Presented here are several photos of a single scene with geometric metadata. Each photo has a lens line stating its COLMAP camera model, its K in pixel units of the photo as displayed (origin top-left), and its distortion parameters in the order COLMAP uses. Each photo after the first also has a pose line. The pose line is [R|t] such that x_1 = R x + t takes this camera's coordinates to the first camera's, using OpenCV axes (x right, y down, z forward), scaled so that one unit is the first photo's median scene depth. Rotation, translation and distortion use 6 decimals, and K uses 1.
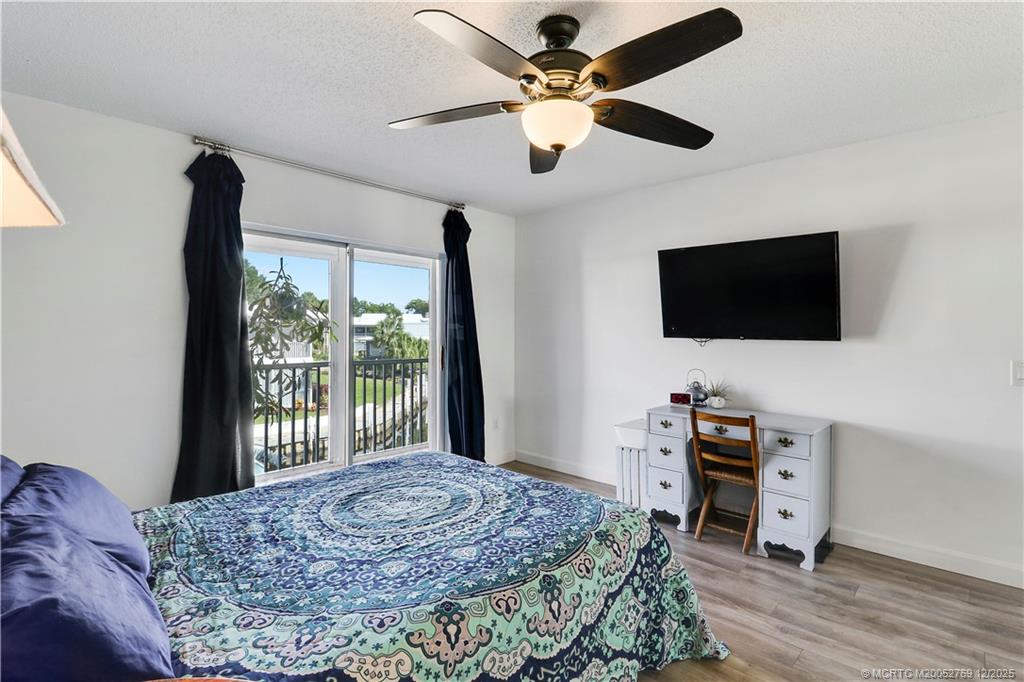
lens RADIAL K [[492.9, 0, 513.0], [0, 492.9, 334.9], [0, 0, 1]] dist [-0.001254, -0.000785]
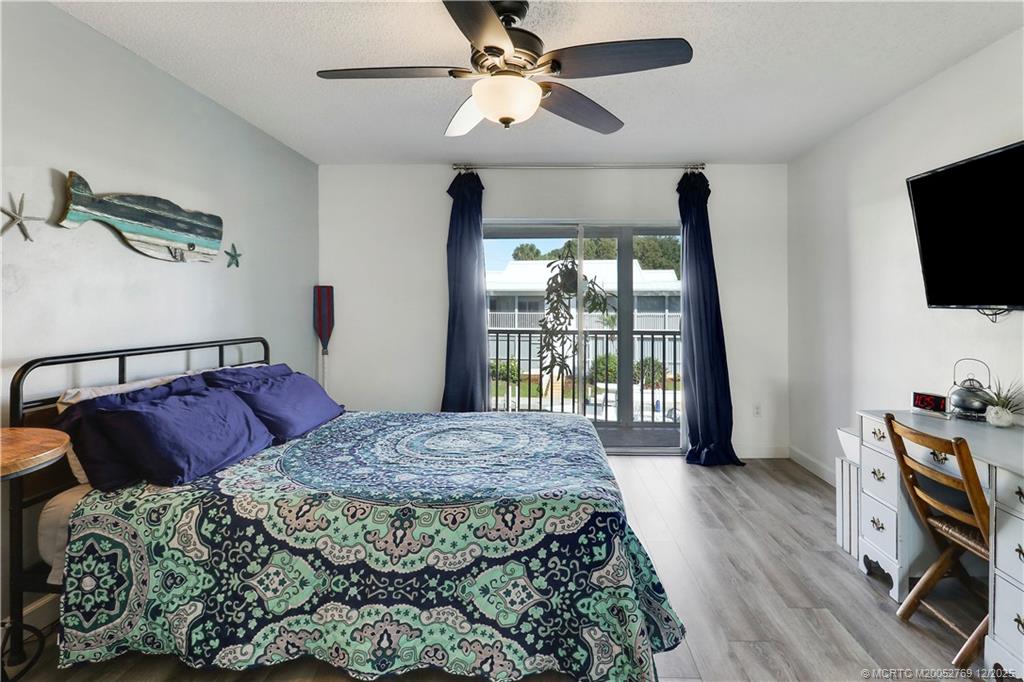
lens RADIAL K [[497.4, 0, 531.2], [0, 497.4, 298.3], [0, 0, 1]] dist [0.001096, -0.010620]
pose [[0.673084, -0.011239, -0.739481, 0.922478], [-0.004175, 0.999811, -0.018996, 0.015443], [0.739554, 0.015874, 0.672910, 0.345920]]
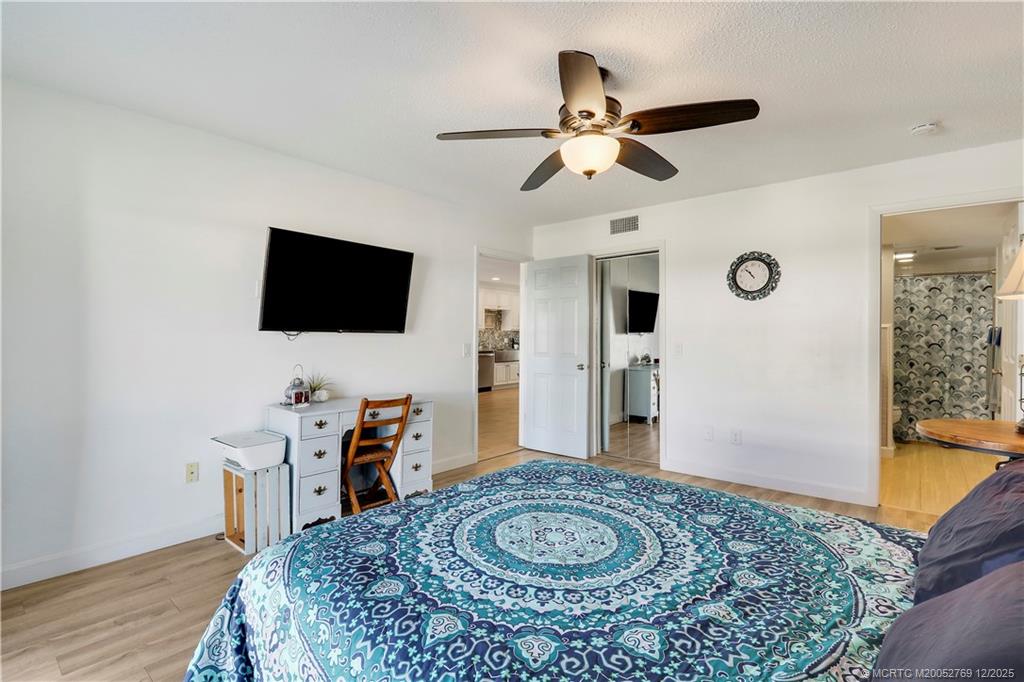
lens RADIAL K [[479.4, 0, 523.6], [0, 479.4, 338.7], [0, 0, 1]] dist [-0.023645, -0.000049]
pose [[-0.067390, -0.009296, 0.997683, -1.117920], [0.006809, 0.999929, 0.009777, 0.030211], [-0.997703, 0.007452, -0.067322, 1.279853]]
